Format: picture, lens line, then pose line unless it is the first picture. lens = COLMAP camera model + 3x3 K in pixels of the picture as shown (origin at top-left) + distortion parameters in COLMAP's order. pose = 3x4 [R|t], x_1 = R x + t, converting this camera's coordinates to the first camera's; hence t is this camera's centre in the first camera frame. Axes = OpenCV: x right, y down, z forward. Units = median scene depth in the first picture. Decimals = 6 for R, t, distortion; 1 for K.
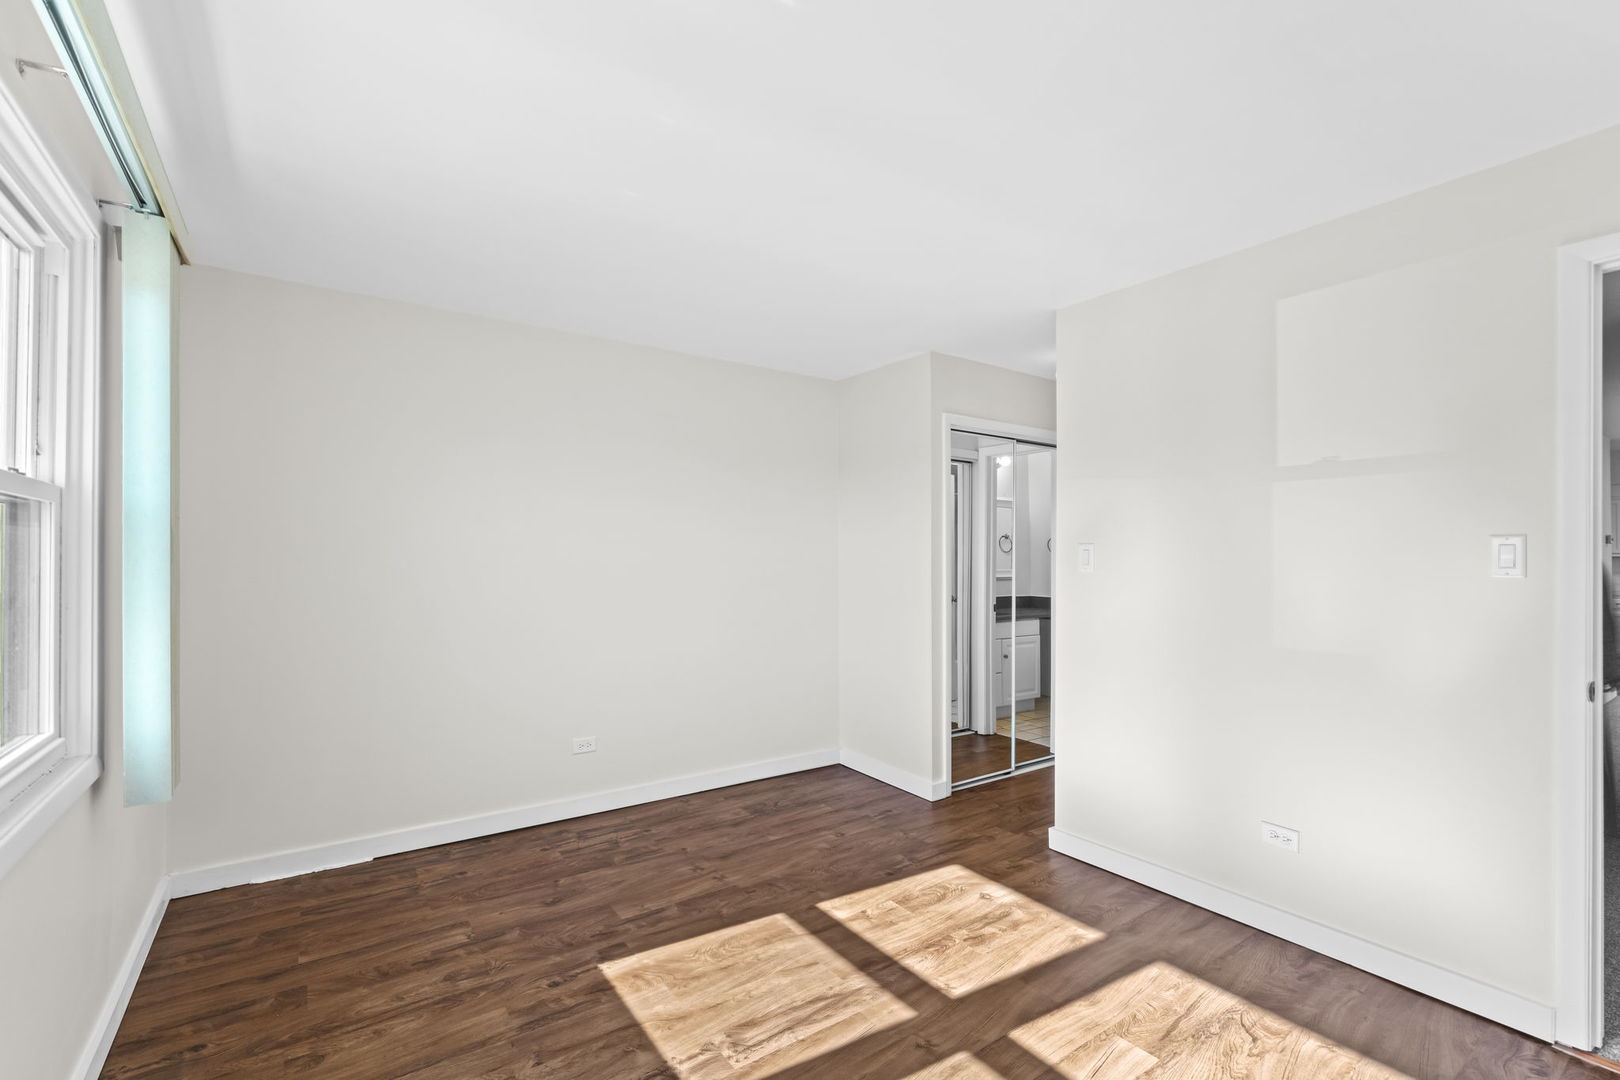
lens RADIAL K [[715.3, 0, 810.0], [0, 715.3, 540.0], [0, 0, 1]] dist [-0.003011, 0.000463]
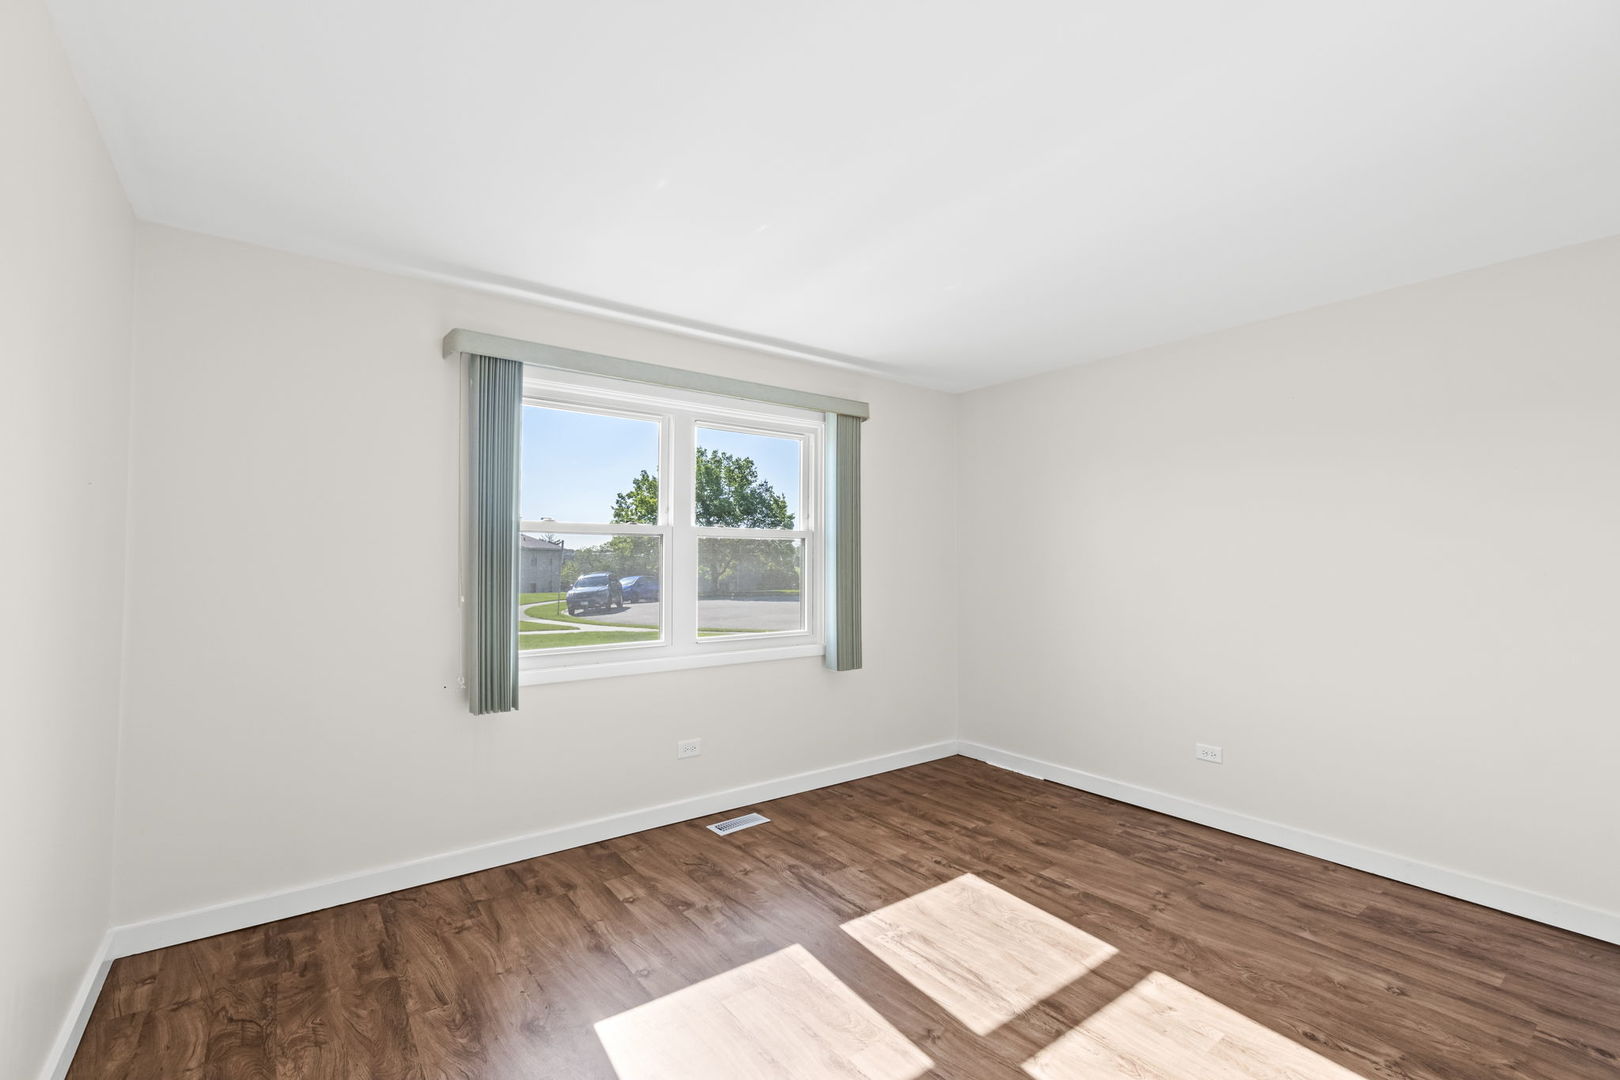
lens RADIAL K [[715.3, 0, 810.0], [0, 715.3, 540.0], [0, 0, 1]] dist [-0.003011, 0.000463]
pose [[0.018415, -0.030524, -0.999364, 0.885025], [0.026514, 0.999197, -0.030030, 0.013996], [0.999479, -0.025944, 0.019210, 0.602941]]
